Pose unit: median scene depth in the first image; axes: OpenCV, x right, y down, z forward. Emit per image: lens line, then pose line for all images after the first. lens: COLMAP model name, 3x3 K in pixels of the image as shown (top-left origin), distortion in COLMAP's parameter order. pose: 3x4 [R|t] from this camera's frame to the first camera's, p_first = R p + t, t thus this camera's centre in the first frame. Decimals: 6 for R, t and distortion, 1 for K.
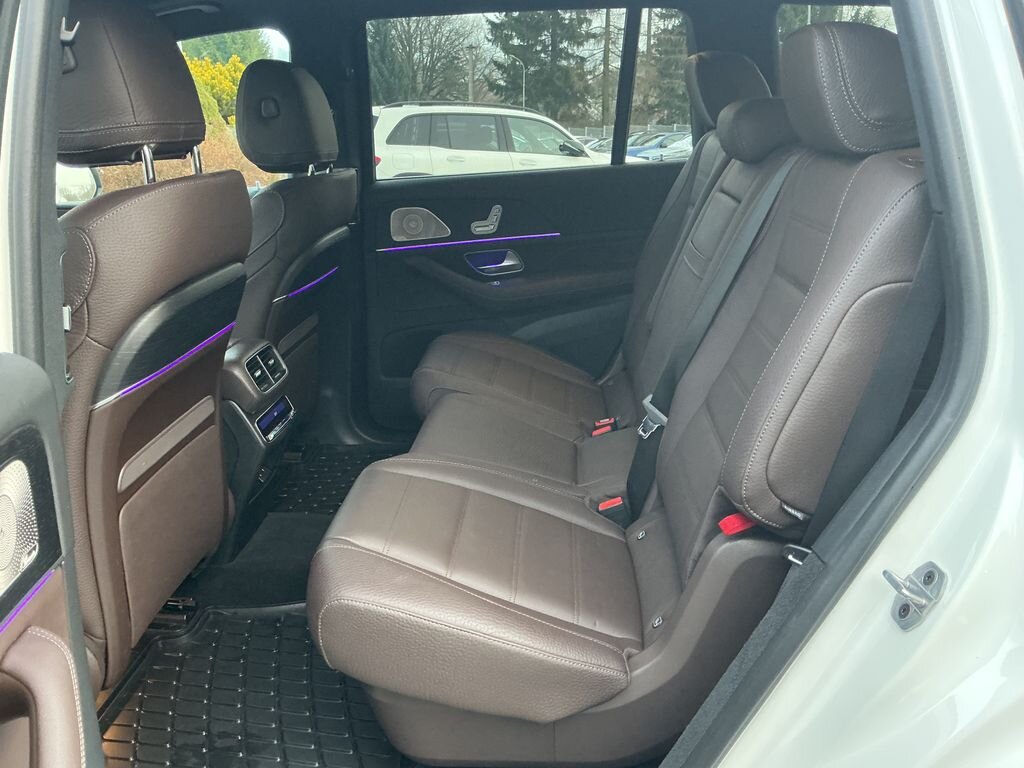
lens RADIAL K [[879.3, 0, 512.0], [0, 879.3, 384.0], [0, 0, 1]] dist [0.142311, -0.255456]
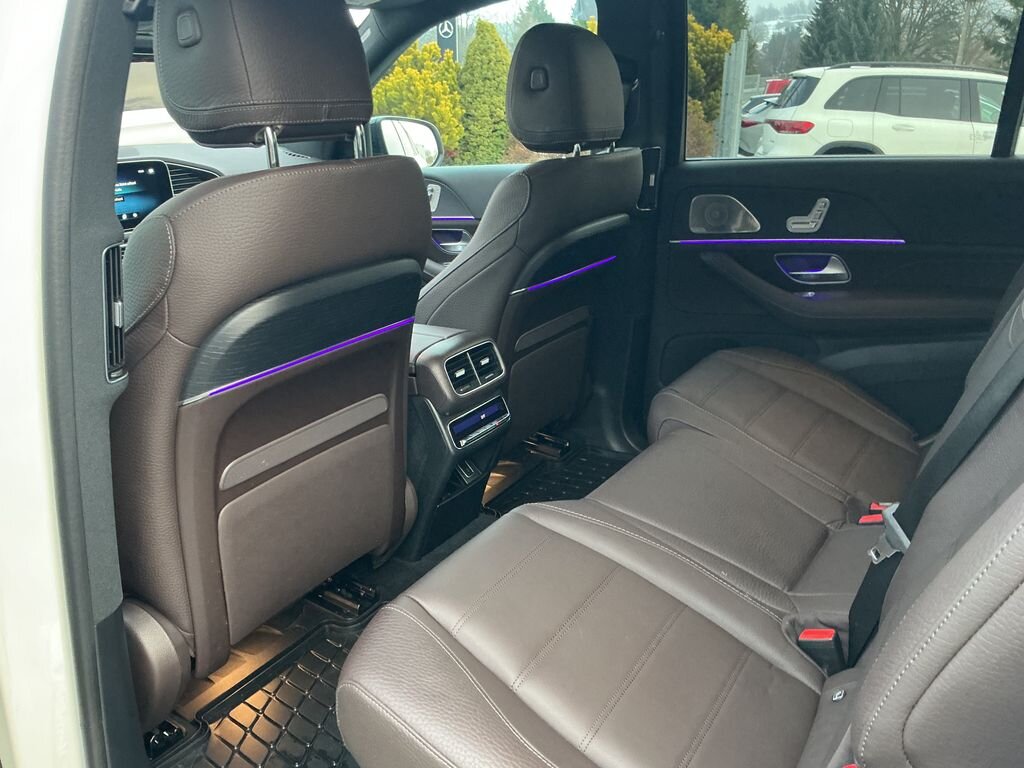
lens RADIAL K [[860.5, 0, 512.0], [0, 860.5, 384.0], [0, 0, 1]] dist [0.173767, -0.358090]
pose [[0.869609, 0.169735, -0.463649, 0.162602], [-0.147716, 0.985480, 0.083718, -0.075885], [0.471127, -0.004313, 0.882055, 0.210282]]
